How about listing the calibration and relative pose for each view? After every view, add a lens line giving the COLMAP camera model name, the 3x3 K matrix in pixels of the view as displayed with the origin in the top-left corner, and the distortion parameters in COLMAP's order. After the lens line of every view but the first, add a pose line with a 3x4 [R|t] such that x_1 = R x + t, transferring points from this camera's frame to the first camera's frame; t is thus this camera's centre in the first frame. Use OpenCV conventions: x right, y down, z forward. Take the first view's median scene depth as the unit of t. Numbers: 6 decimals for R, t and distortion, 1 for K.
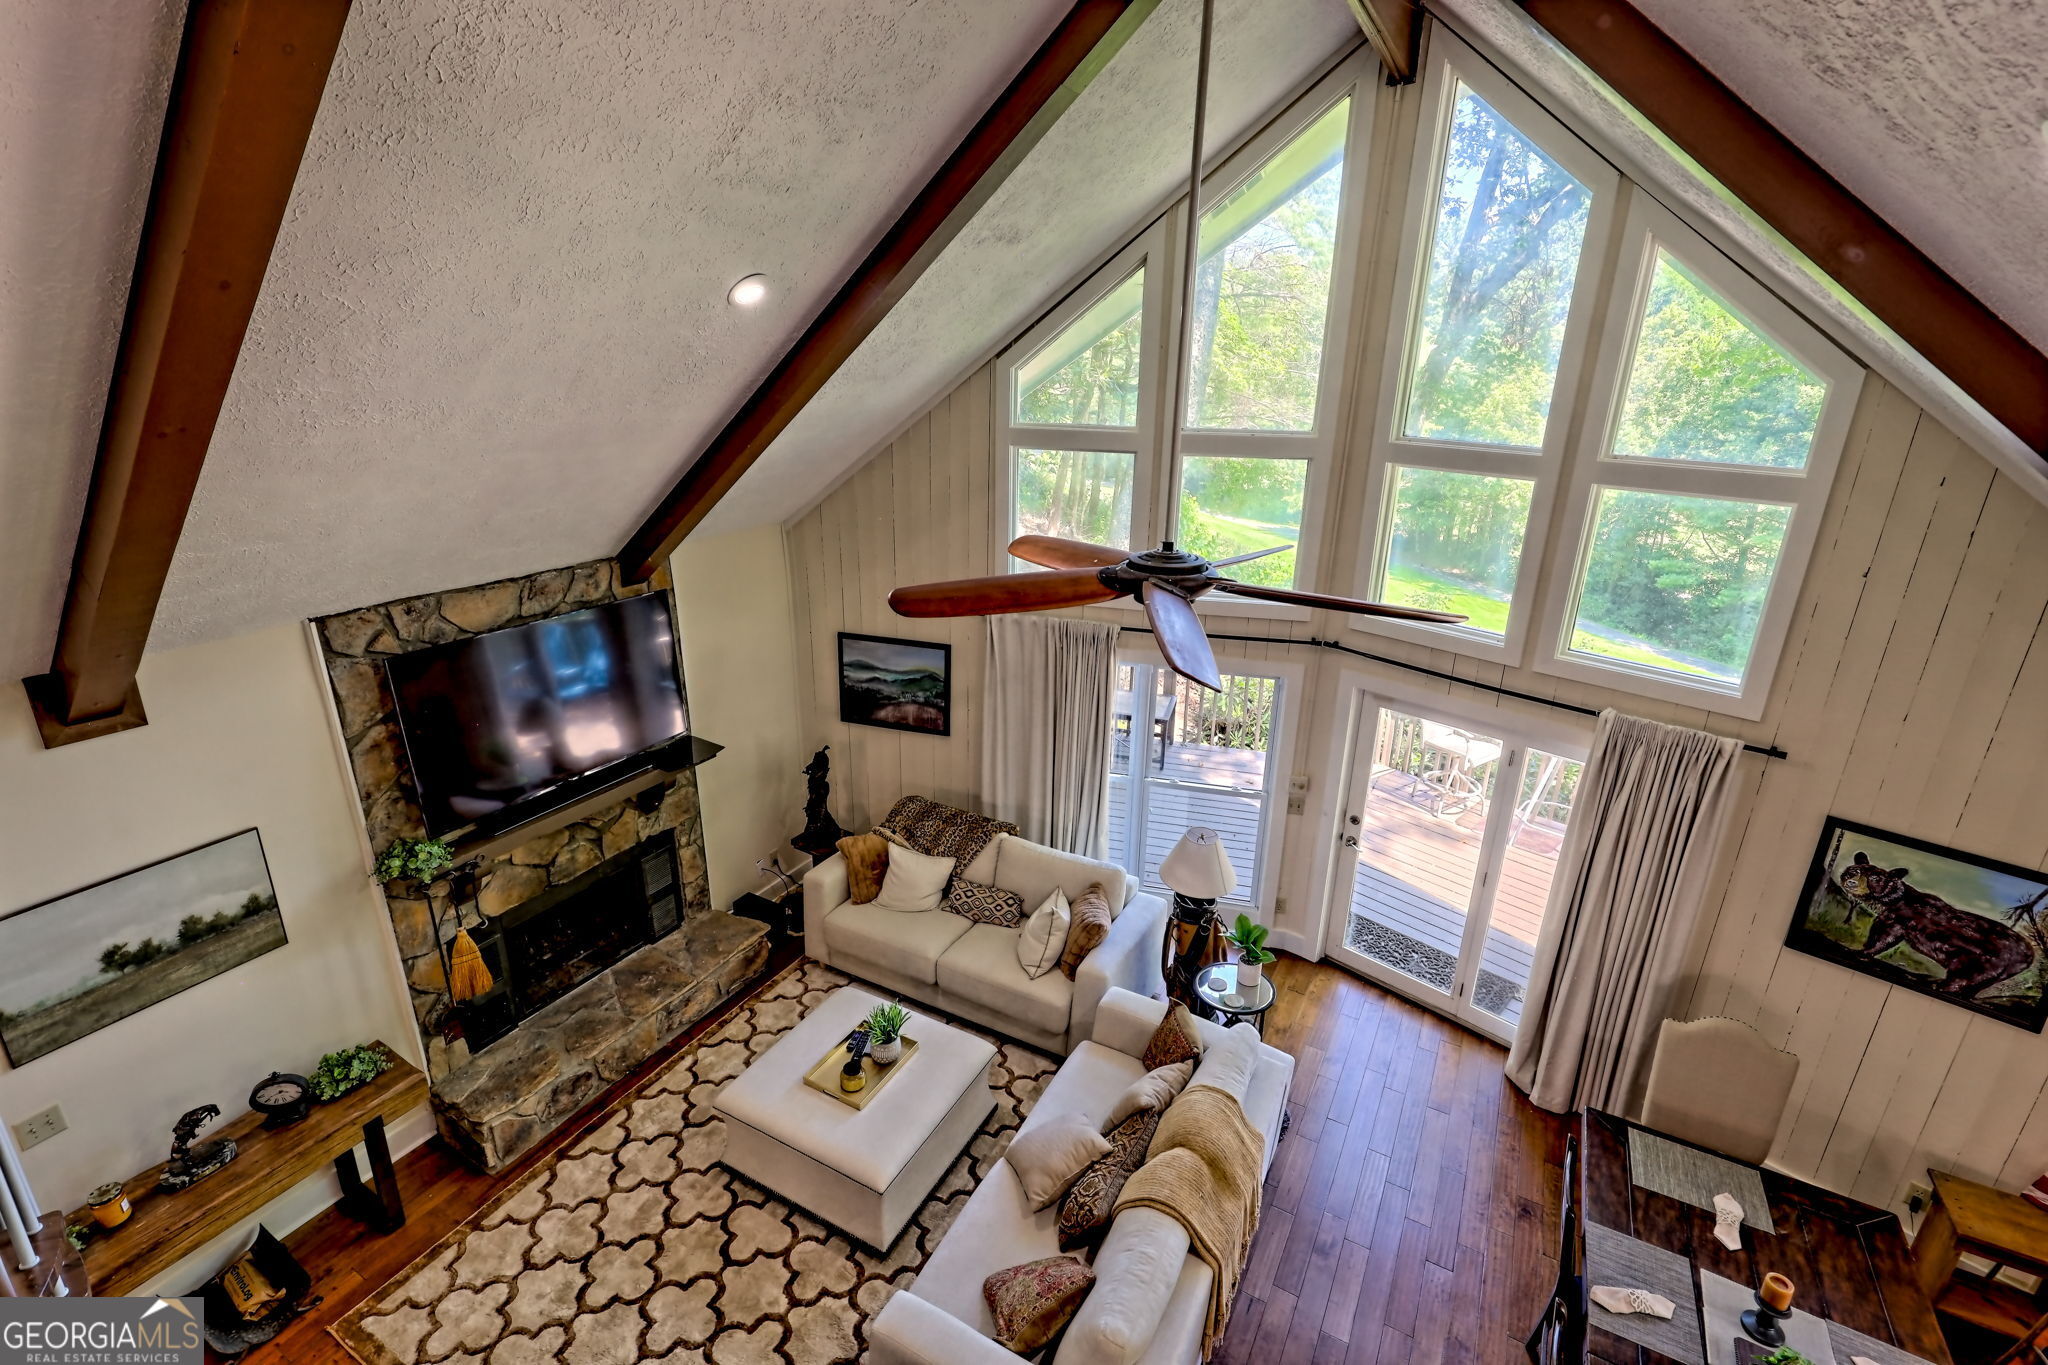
lens RADIAL K [[936.5, 0, 1024.2], [0, 936.5, 678.7], [0, 0, 1]] dist [0.005659, 0.000518]
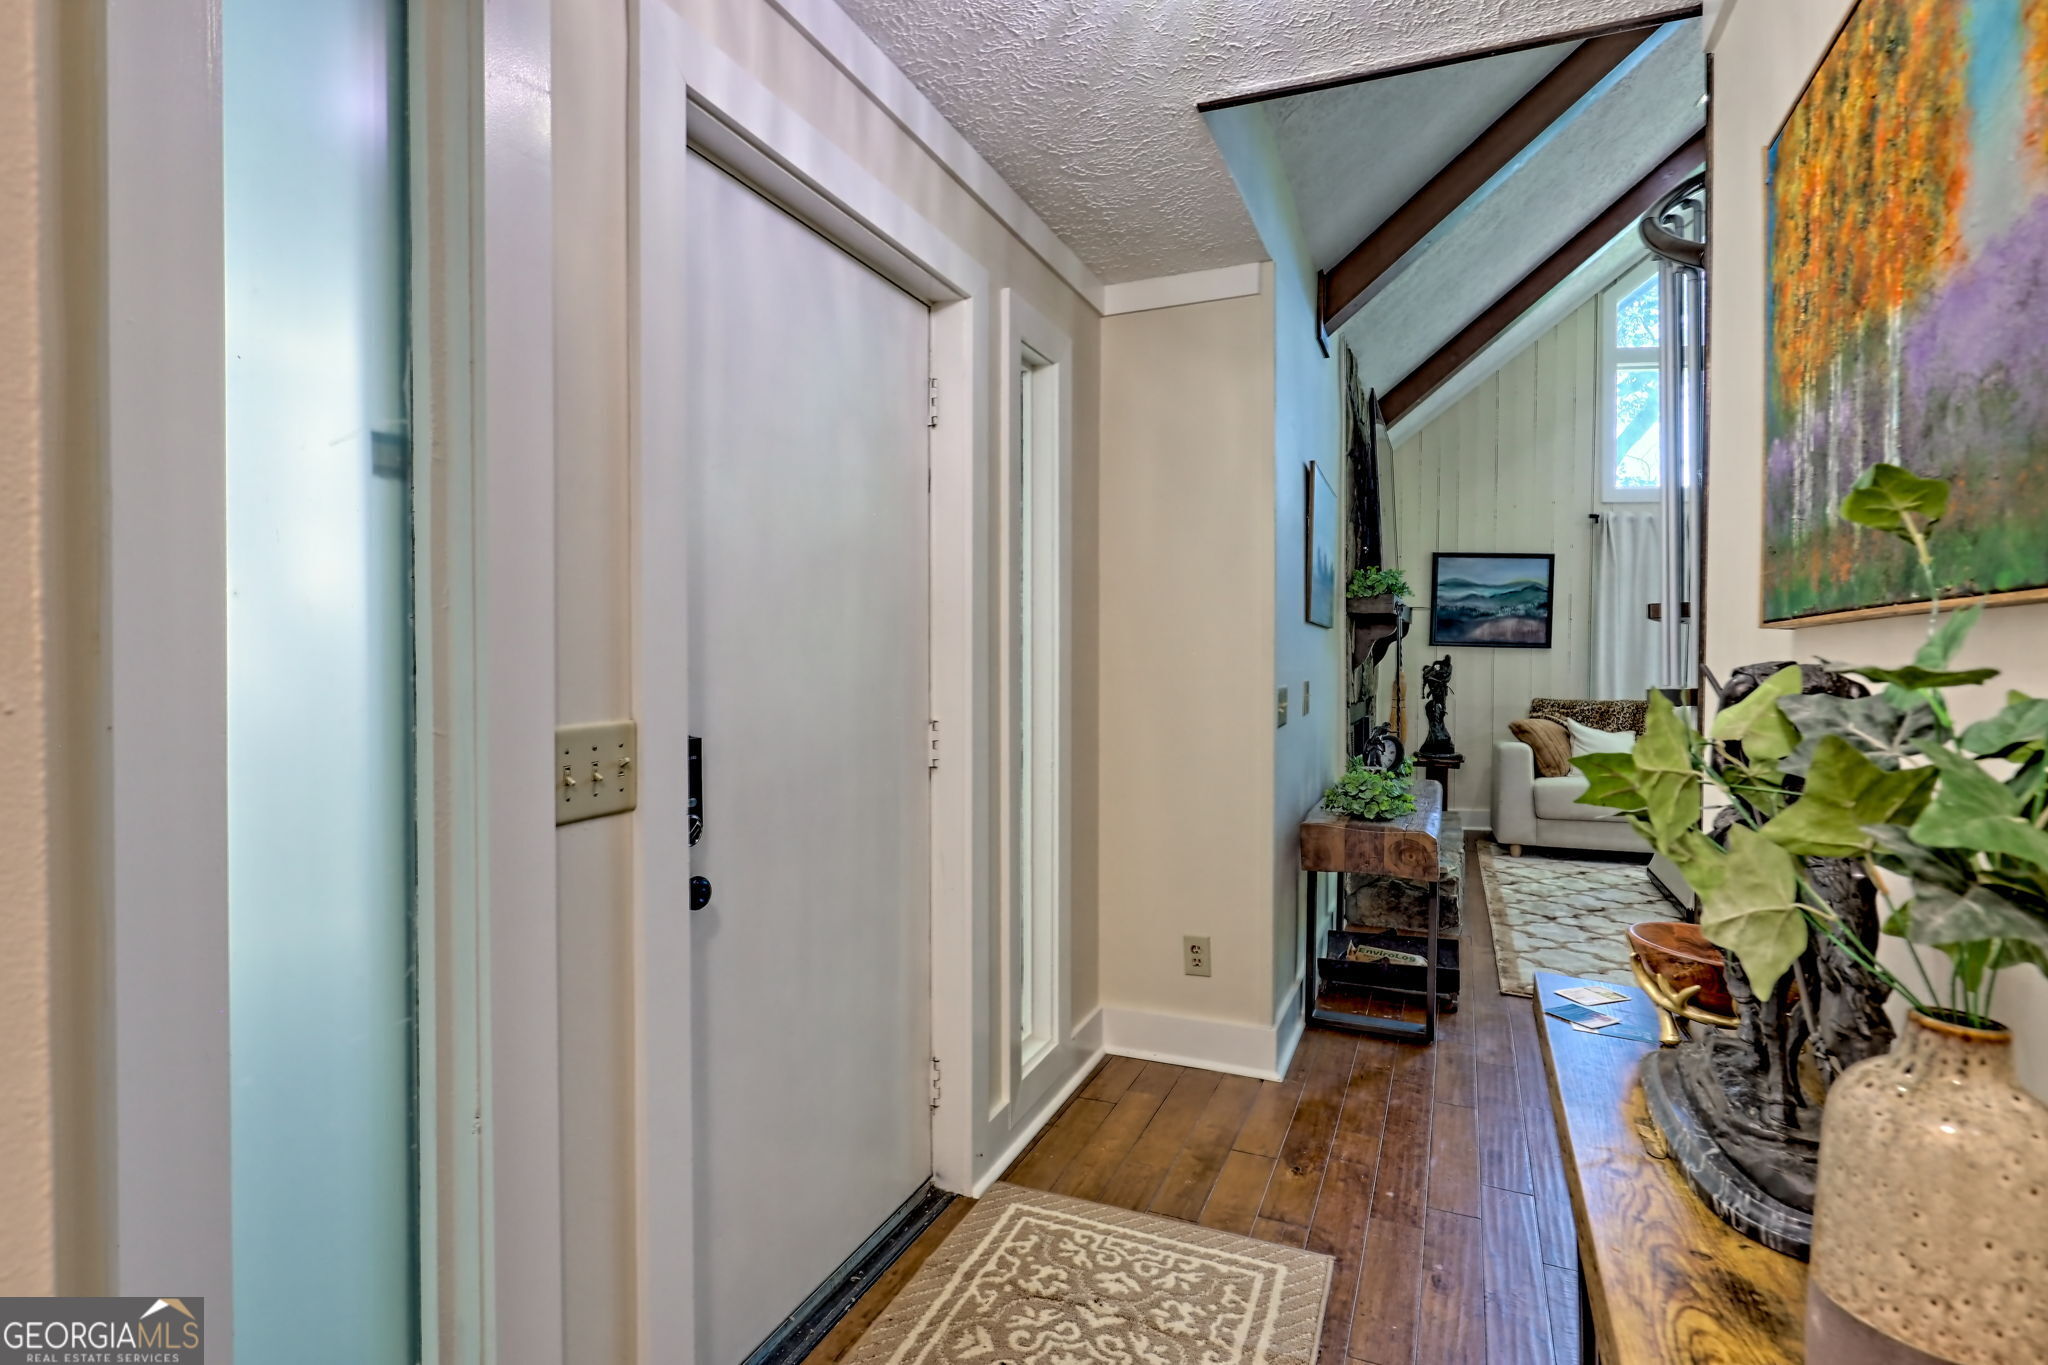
lens RADIAL K [[1010.0, 0, 1029.9], [0, 1010.0, 667.8], [0, 0, 1]] dist [-0.003433, 0.000506]
pose [[0.993777, -0.016160, 0.110210, -0.928761], [0.050113, 0.948497, -0.312797, 0.482288], [-0.099479, 0.316373, 0.943404, 0.035218]]
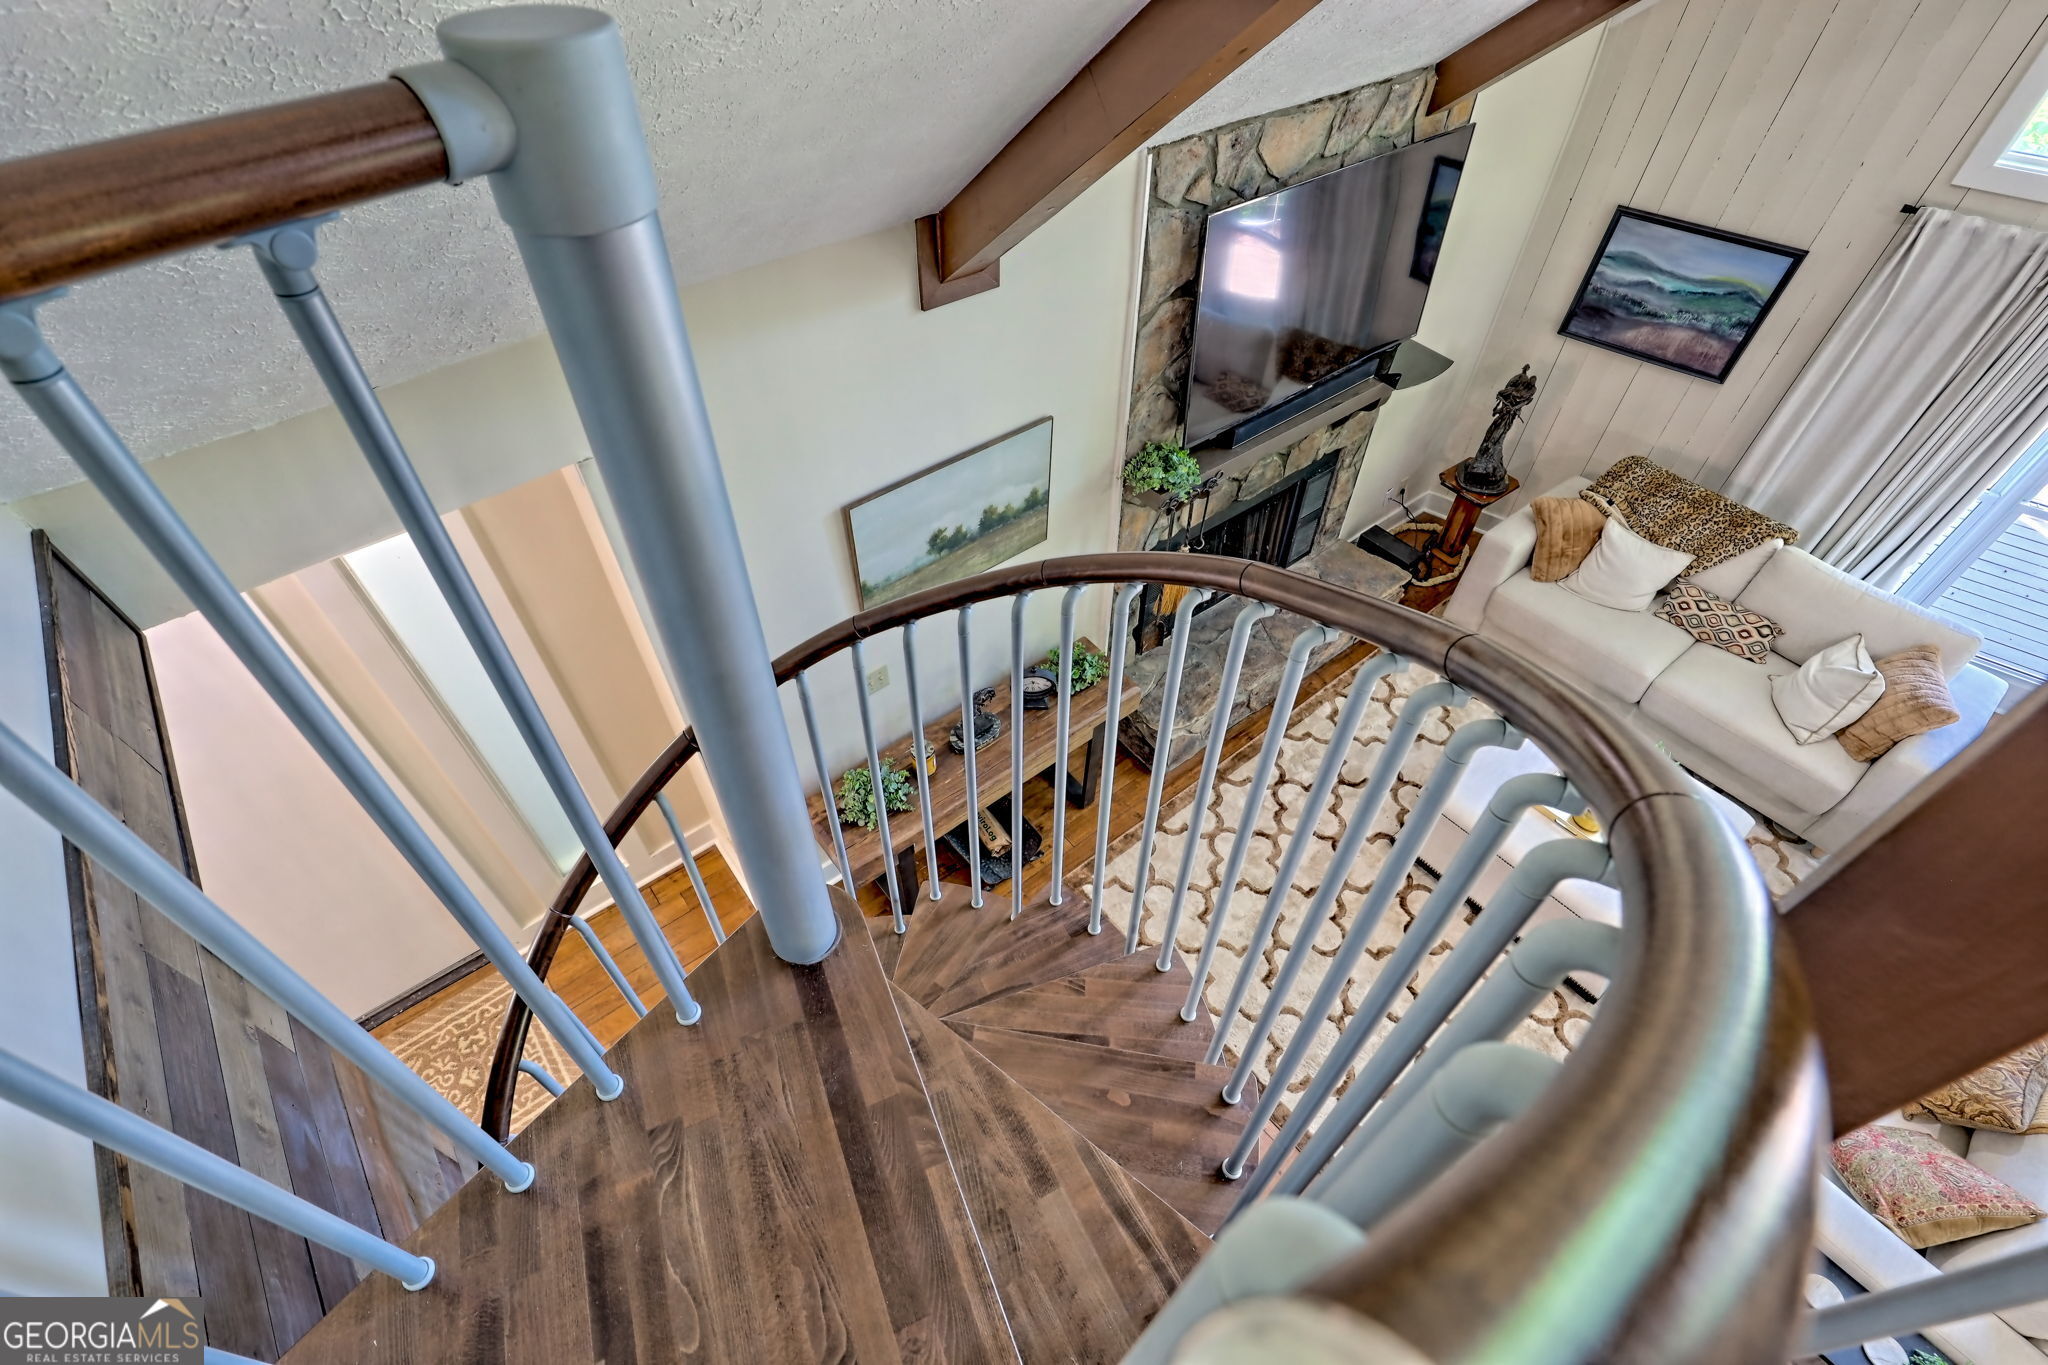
lens RADIAL K [[936.5, 0, 1030.5], [0, 936.5, 681.7], [0, 0, 1]] dist [0.005659, 0.000518]
pose [[0.928387, 0.269263, -0.256117, -0.401846], [-0.118562, 0.867796, 0.482570, -0.033040], [0.352195, -0.417646, 0.837574, 0.121097]]
